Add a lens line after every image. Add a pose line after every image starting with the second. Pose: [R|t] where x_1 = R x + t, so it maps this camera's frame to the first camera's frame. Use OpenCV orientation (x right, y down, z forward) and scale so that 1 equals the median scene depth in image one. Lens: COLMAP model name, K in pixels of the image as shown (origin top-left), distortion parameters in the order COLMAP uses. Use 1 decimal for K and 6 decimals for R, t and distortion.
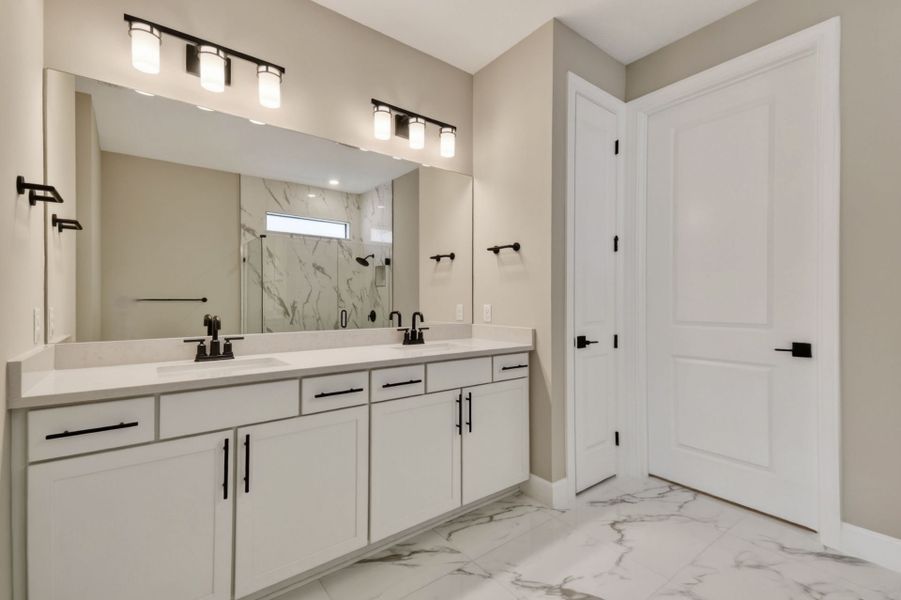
lens RADIAL K [[406.1, 0, 454.4], [0, 406.1, 305.4], [0, 0, 1]] dist [0.042022, -0.023773]
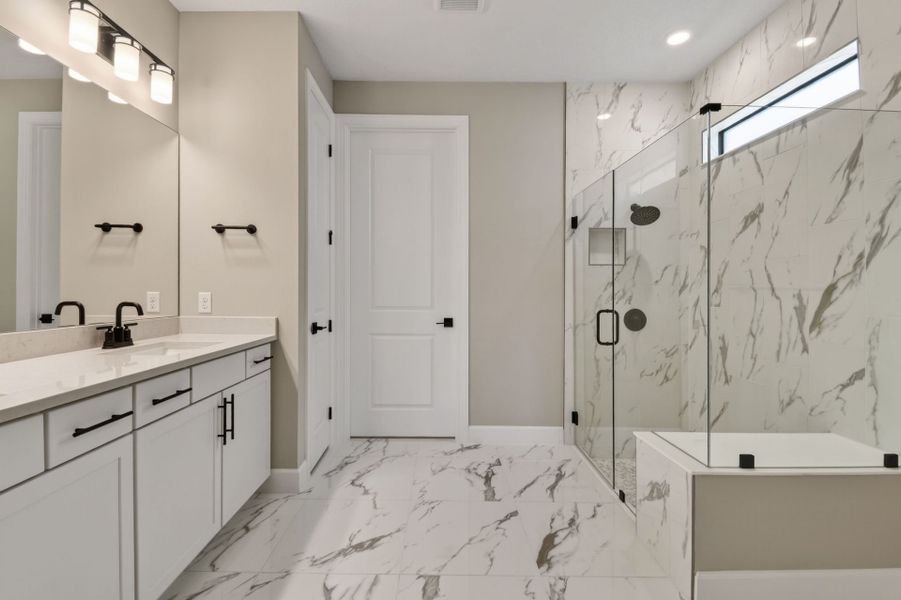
lens RADIAL K [[401.8, 0, 456.8], [0, 401.8, 298.0], [0, 0, 1]] dist [0.009782, -0.021309]
pose [[0.577800, -0.007978, 0.816139, -0.331174], [-0.000342, 0.999950, 0.010017, 0.001261], [-0.816178, -0.006066, 0.577769, 0.102666]]
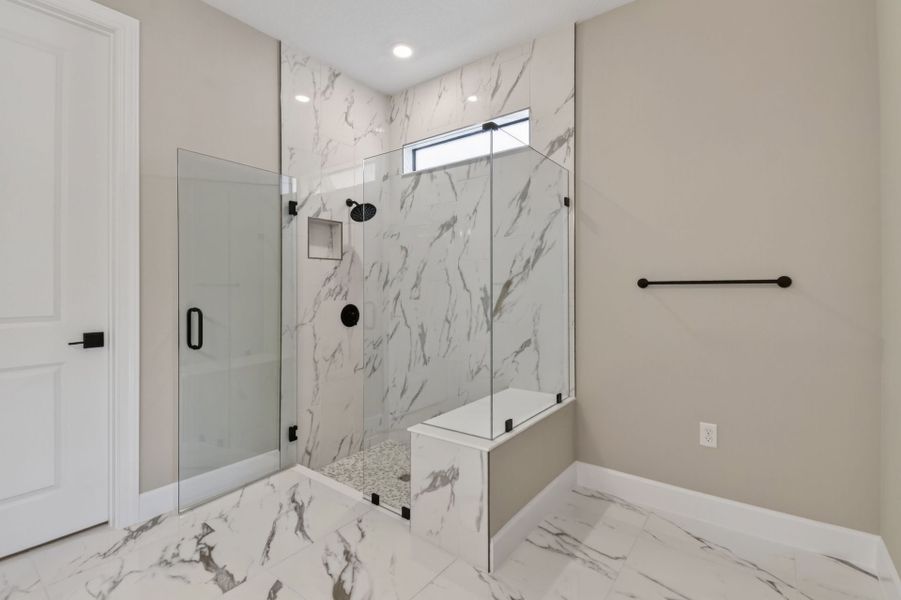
lens RADIAL K [[389.5, 0, 469.3], [0, 389.5, 288.2], [0, 0, 1]] dist [0.029952, -0.018917]
pose [[-0.290647, 0.001855, 0.956828, -0.243474], [0.012195, 0.999924, 0.001766, -0.000485], [-0.956752, 0.012182, -0.290648, 0.406607]]
